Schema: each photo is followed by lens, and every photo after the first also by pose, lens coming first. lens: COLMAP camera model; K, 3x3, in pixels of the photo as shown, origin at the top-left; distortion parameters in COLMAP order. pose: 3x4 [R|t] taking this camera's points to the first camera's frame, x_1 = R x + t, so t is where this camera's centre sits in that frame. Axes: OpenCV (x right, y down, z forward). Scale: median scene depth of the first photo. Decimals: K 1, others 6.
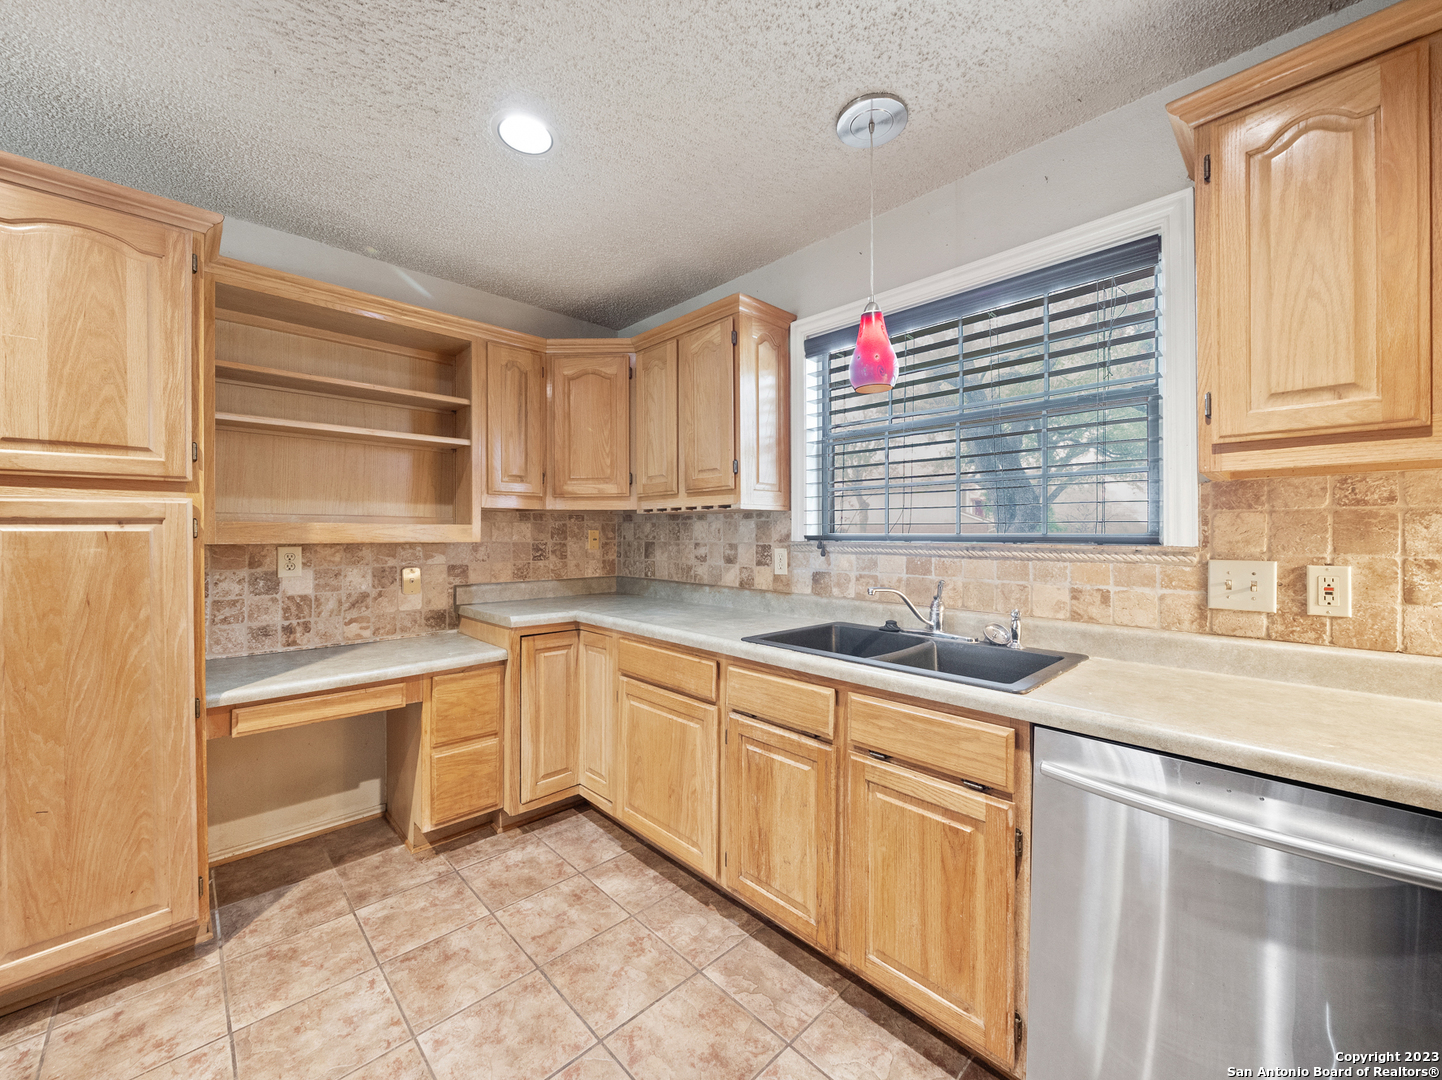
lens RADIAL K [[564.0, 0, 726.8], [0, 564.0, 532.6], [0, 0, 1]] dist [-0.006205, -0.000722]
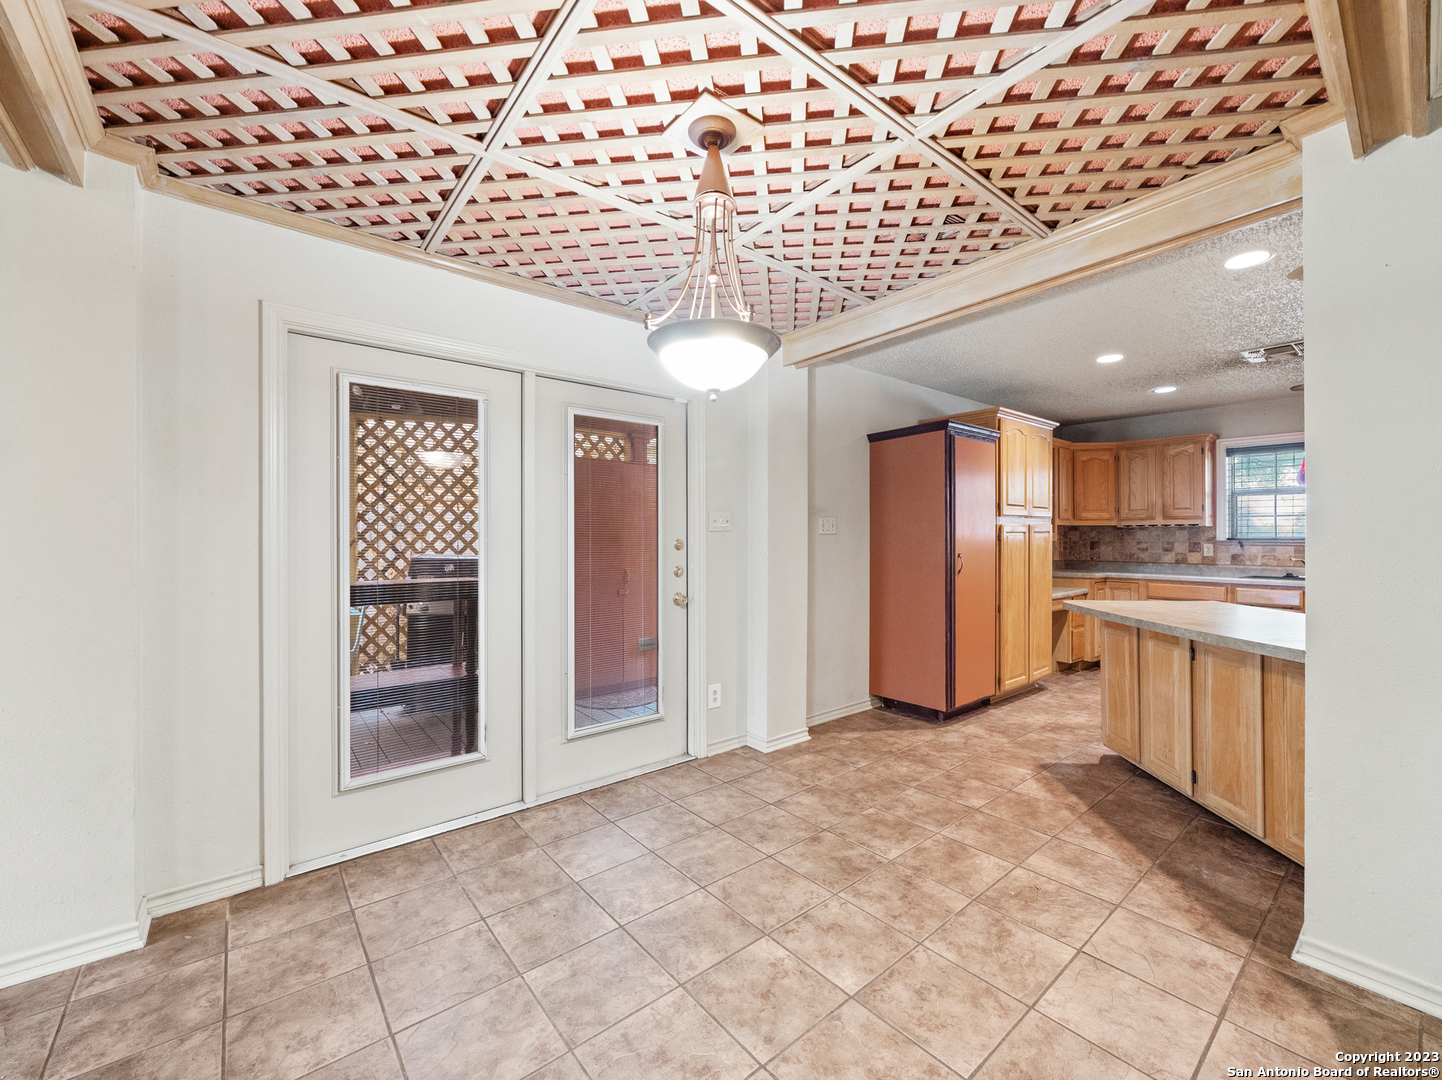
lens RADIAL K [[598.3, 0, 721.5], [0, 598.3, 535.3], [0, 0, 1]] dist [-0.010140, 0.000050]
pose [[0.995573, 0.001504, -0.093976, -1.906343], [-0.001446, 0.999999, 0.000684, -0.004433], [0.093976, -0.000545, 0.995574, -1.763645]]
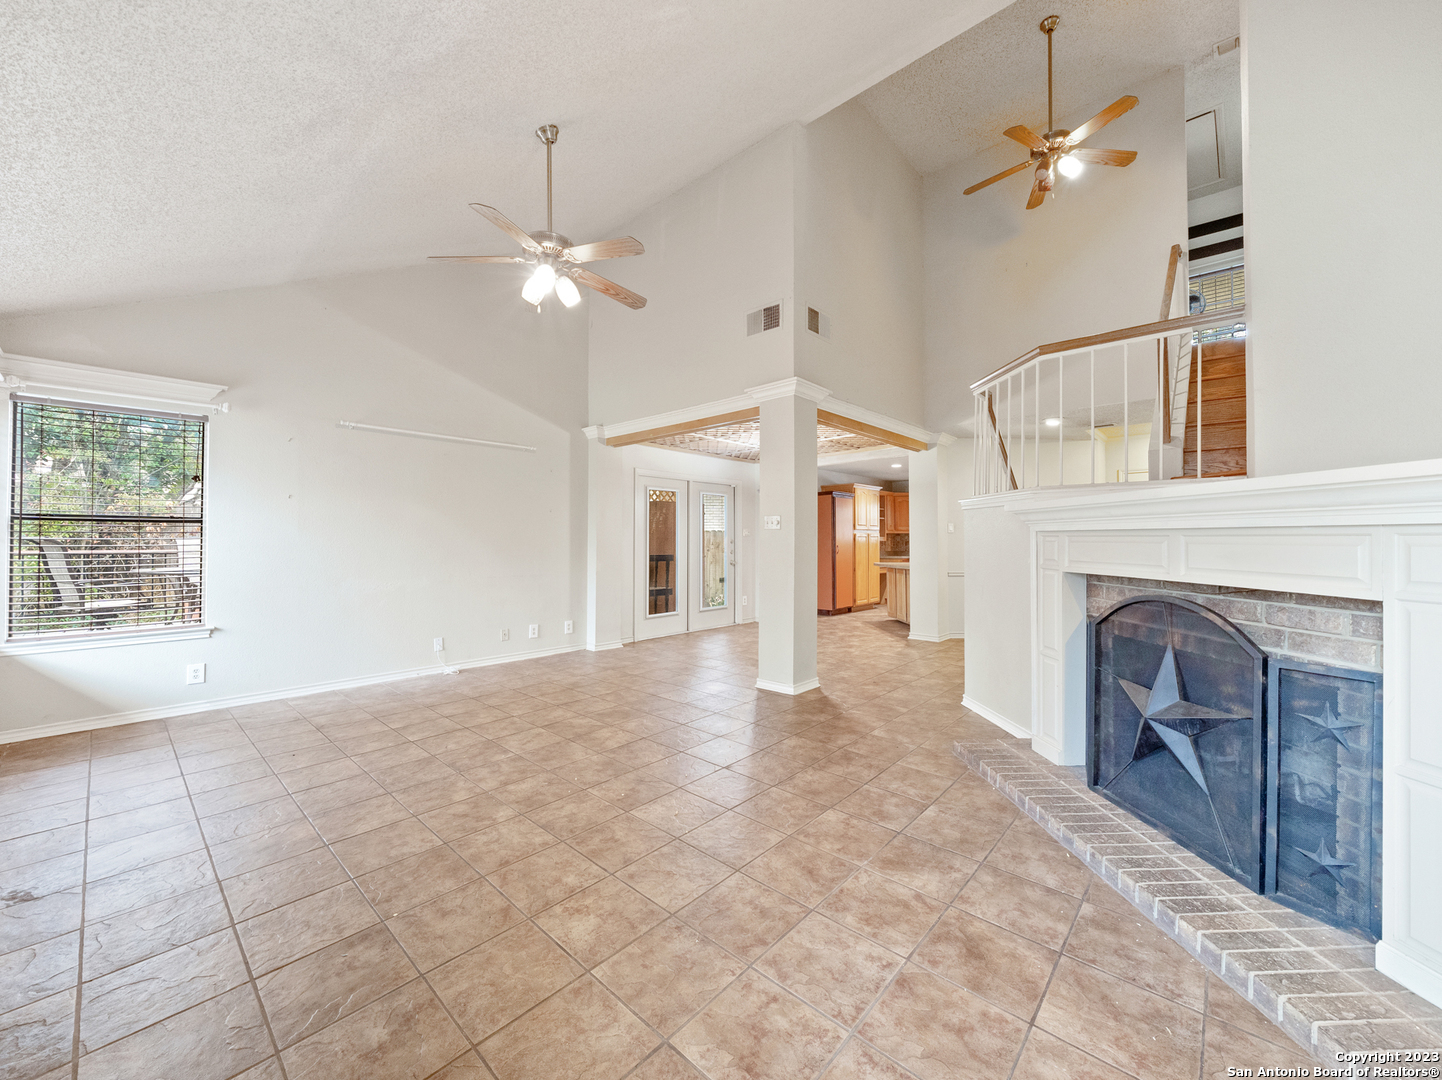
lens RADIAL K [[564.0, 0, 719.3], [0, 564.0, 537.3], [0, 0, 1]] dist [-0.006205, -0.000722]
pose [[0.998841, 0.002006, 0.048095, -2.486846], [-0.001861, 0.999994, -0.003046, 0.007186], [-0.048101, 0.002953, 0.998838, -4.255203]]
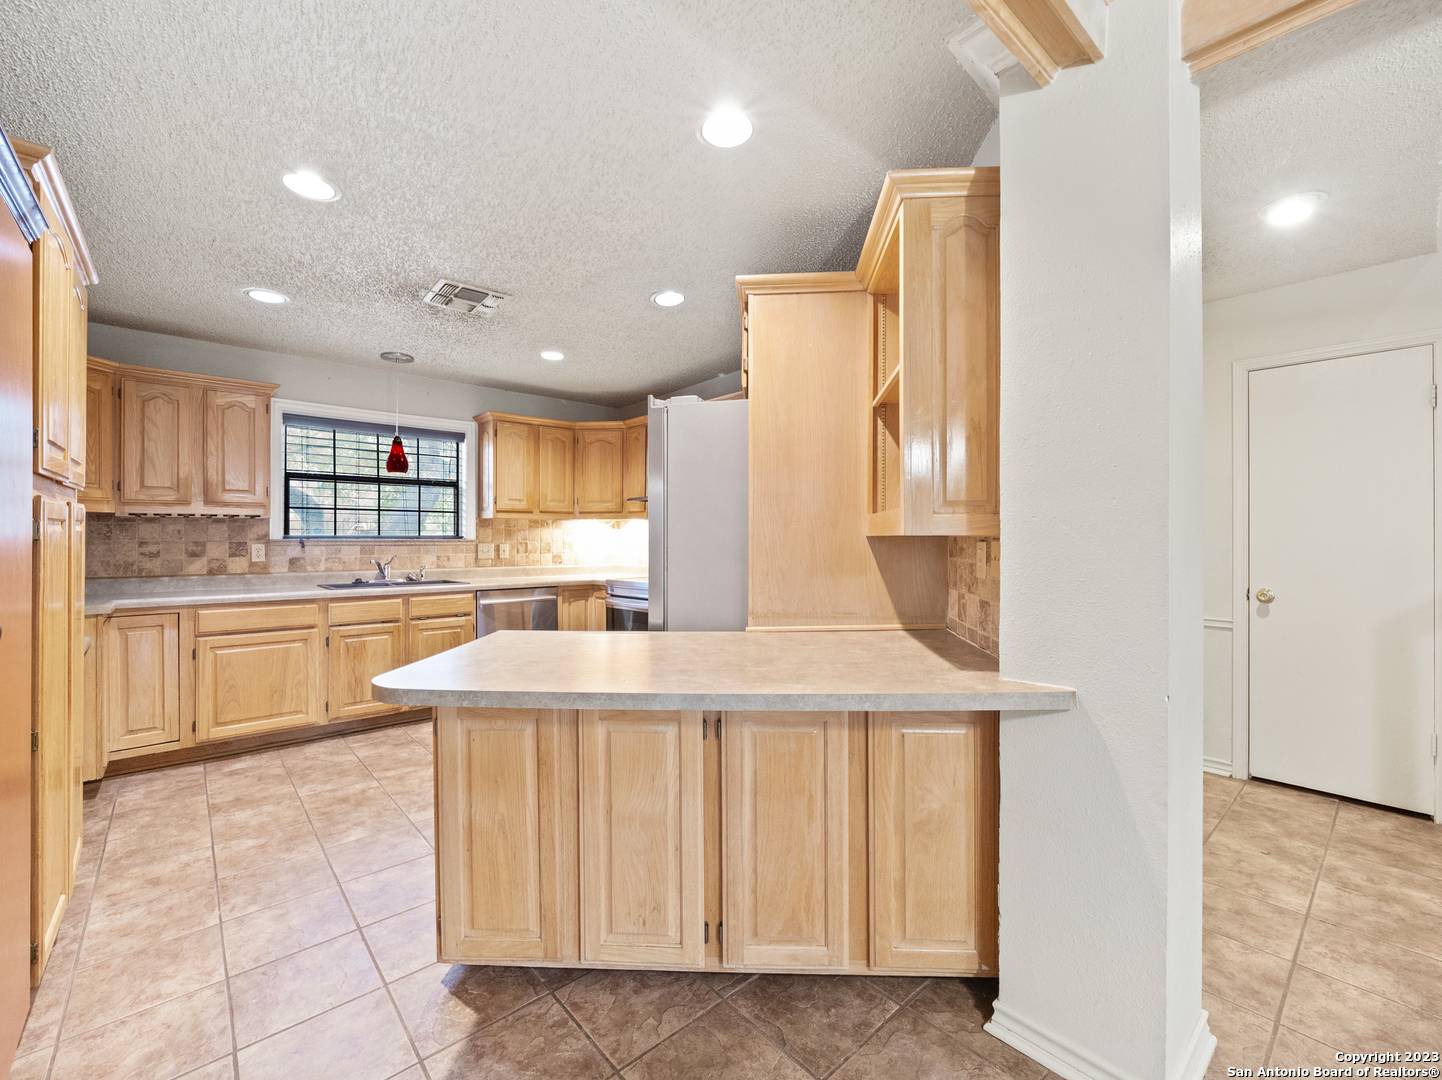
lens RADIAL K [[598.3, 0, 714.1], [0, 598.3, 538.1], [0, 0, 1]] dist [-0.010140, 0.000050]
pose [[0.054654, -0.001842, 0.998504, -1.768290], [-0.004264, 0.999989, 0.002078, 0.004228], [-0.998496, -0.004372, 0.054645, -0.370465]]
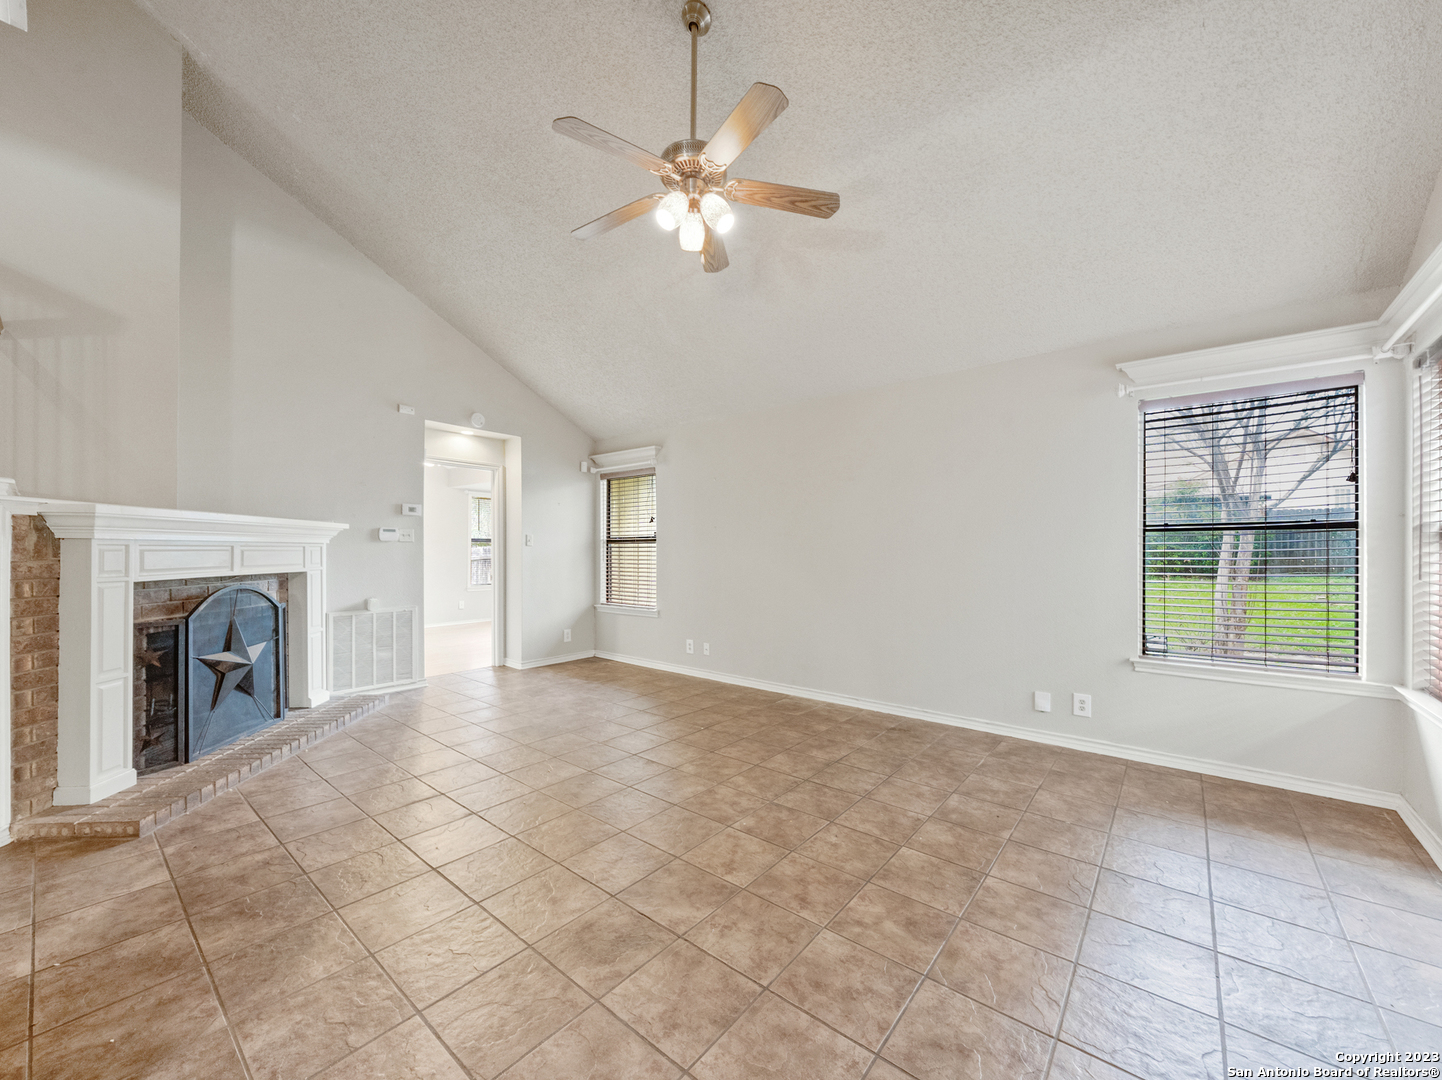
lens RADIAL K [[564.0, 0, 724.2], [0, 564.0, 546.9], [0, 0, 1]] dist [-0.006205, -0.000722]
pose [[-0.994754, -0.000888, -0.102290, -2.851668], [-0.000761, 0.999999, -0.001277, 0.002324], [0.102291, -0.001192, -0.994754, -1.320694]]
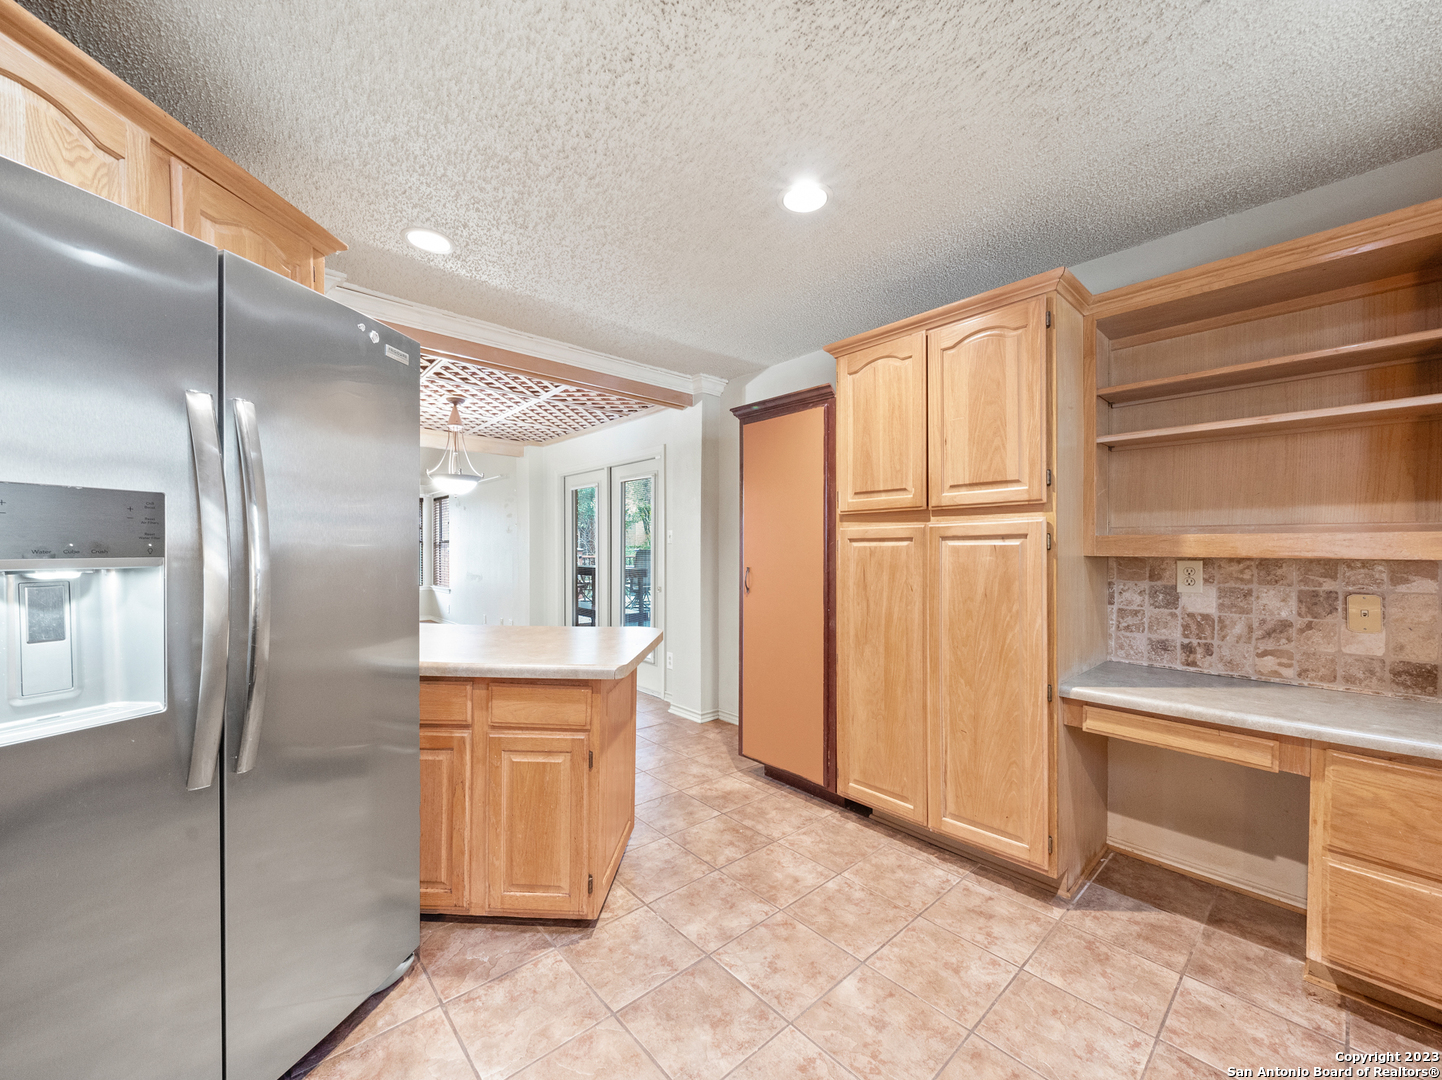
lens RADIAL K [[564.0, 0, 716.7], [0, 564.0, 549.9], [0, 0, 1]] dist [-0.006205, -0.000722]
pose [[-0.048971, 0.001942, -0.998798, 0.231865], [-0.000427, 0.999998, 0.001966, 0.006392], [0.998800, 0.000523, -0.048970, 0.292652]]
